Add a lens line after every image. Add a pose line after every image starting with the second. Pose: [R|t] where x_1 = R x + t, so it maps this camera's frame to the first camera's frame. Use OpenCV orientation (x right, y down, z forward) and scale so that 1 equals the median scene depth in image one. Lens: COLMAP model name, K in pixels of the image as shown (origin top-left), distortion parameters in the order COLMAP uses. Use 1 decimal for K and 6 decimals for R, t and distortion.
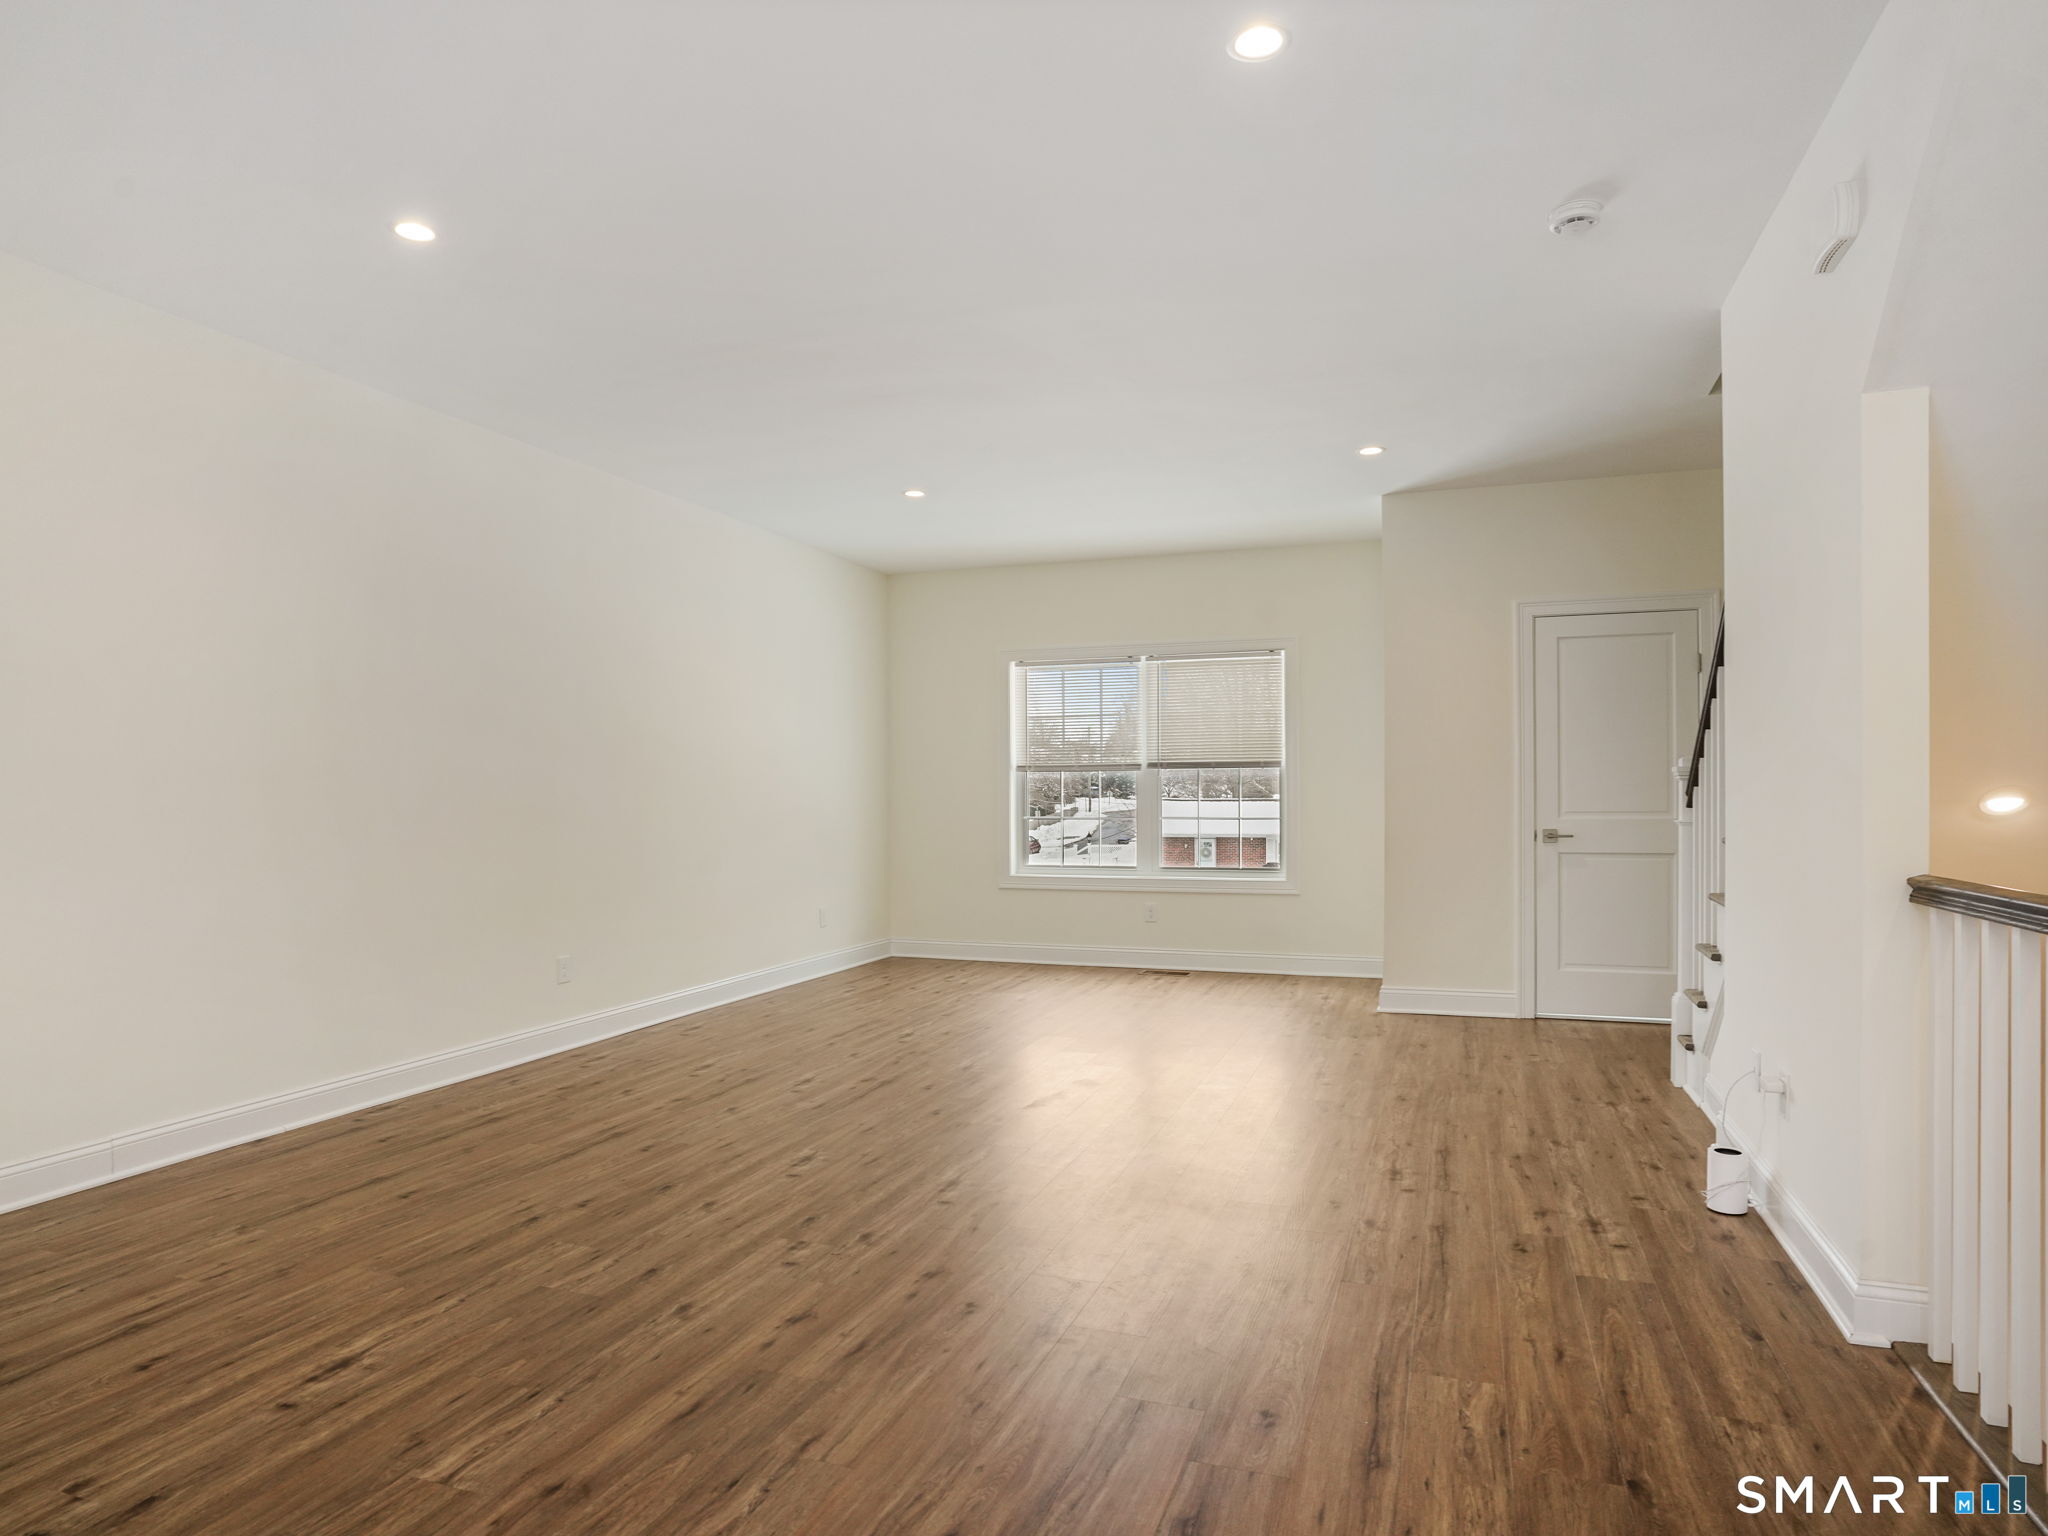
lens RADIAL K [[1209.5, 0, 1046.0], [0, 1209.5, 779.9], [0, 0, 1]] dist [-0.072750, 0.042174]
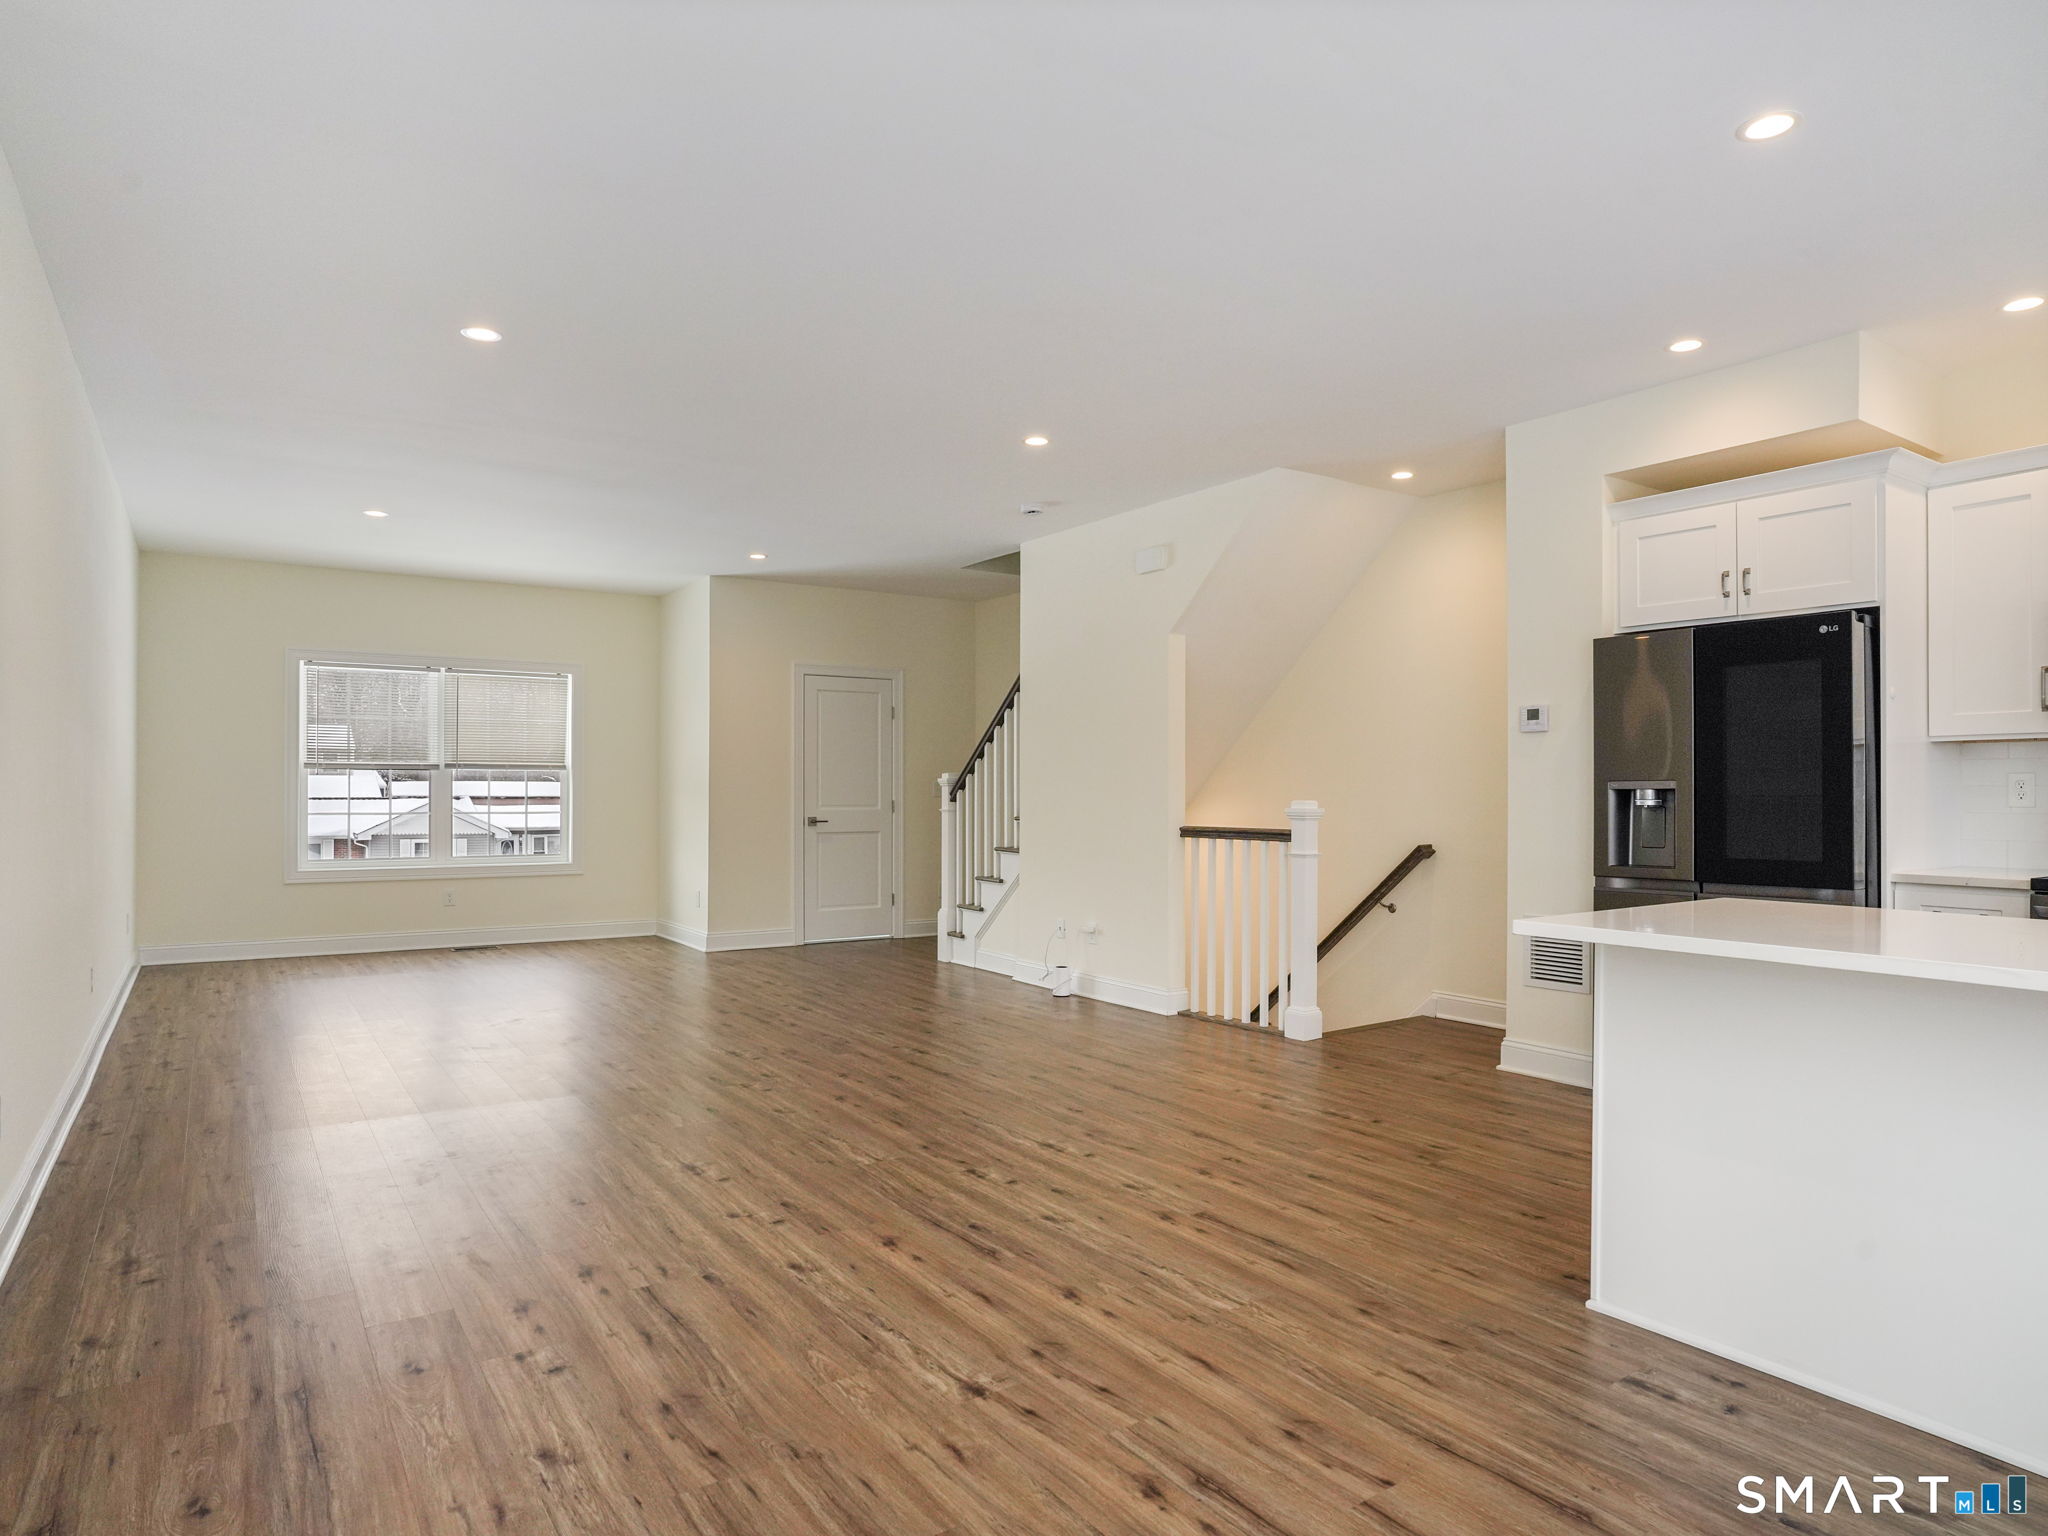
lens RADIAL K [[1209.5, 0, 1022.2], [0, 1209.5, 781.7], [0, 0, 1]] dist [-0.072750, 0.042174]
pose [[0.587492, 0.012260, 0.809137, -0.966069], [-0.013748, 0.999892, -0.005168, 0.002122], [-0.809113, -0.008088, 0.587597, -0.146986]]
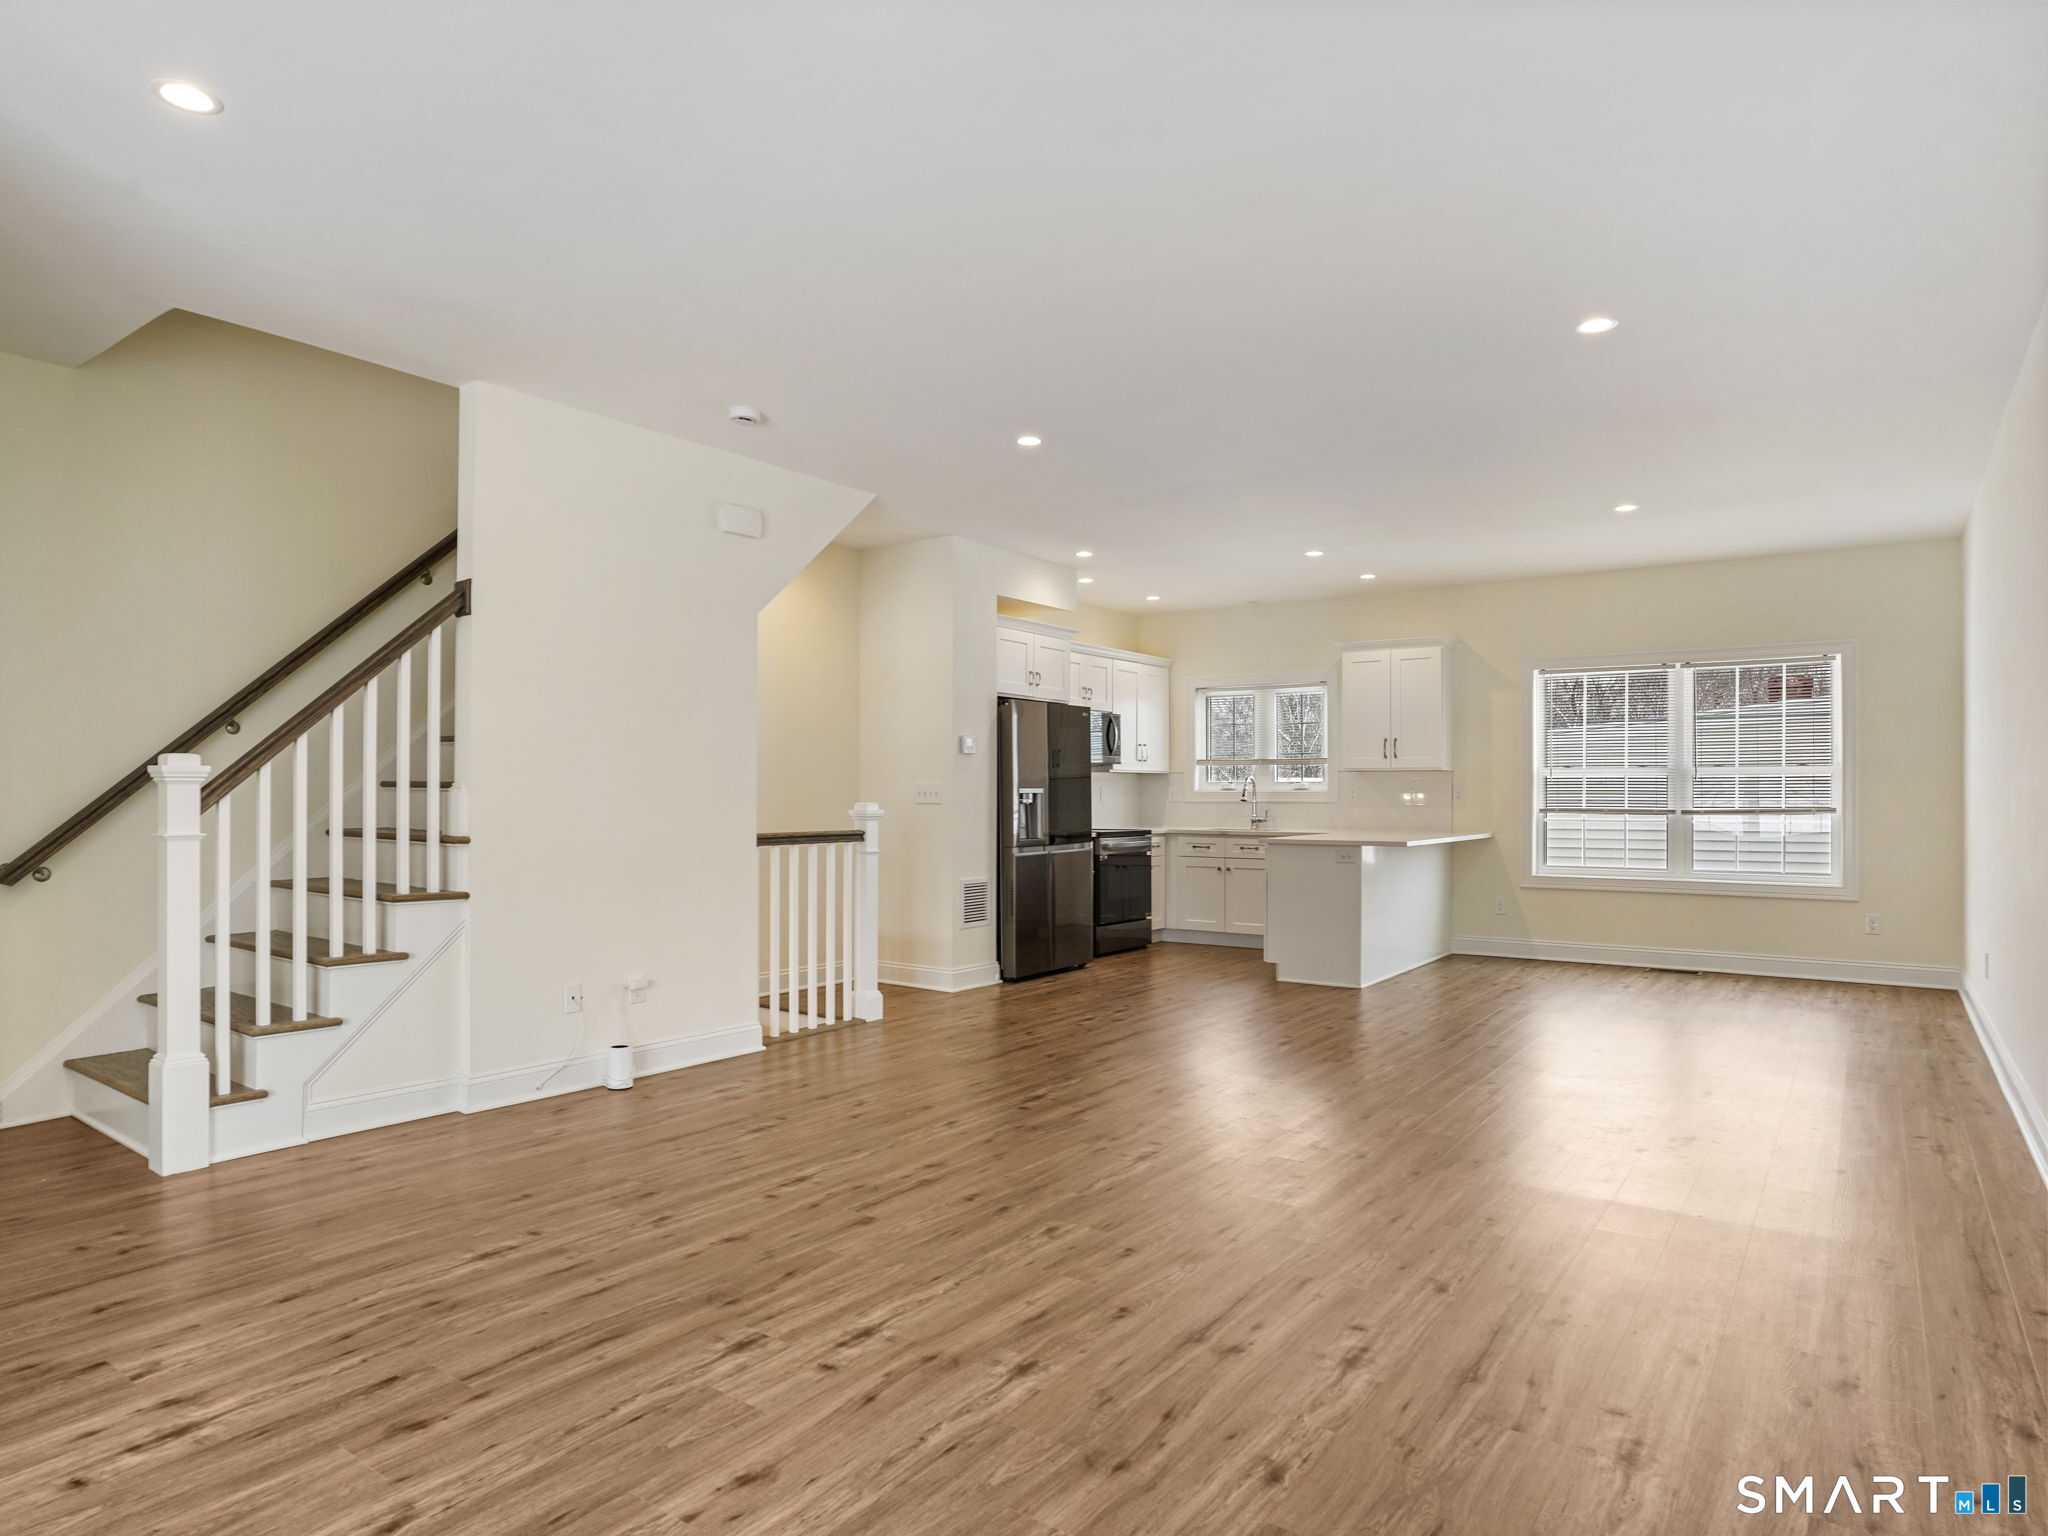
lens RADIAL K [[1209.5, 0, 1016.6], [0, 1209.5, 775.5], [0, 0, 1]] dist [-0.072750, 0.042174]
pose [[-0.959434, 0.008258, 0.281814, -0.247281], [0.000547, 0.999624, -0.027430, 0.020436], [-0.281934, -0.026163, -0.959077, 1.863808]]
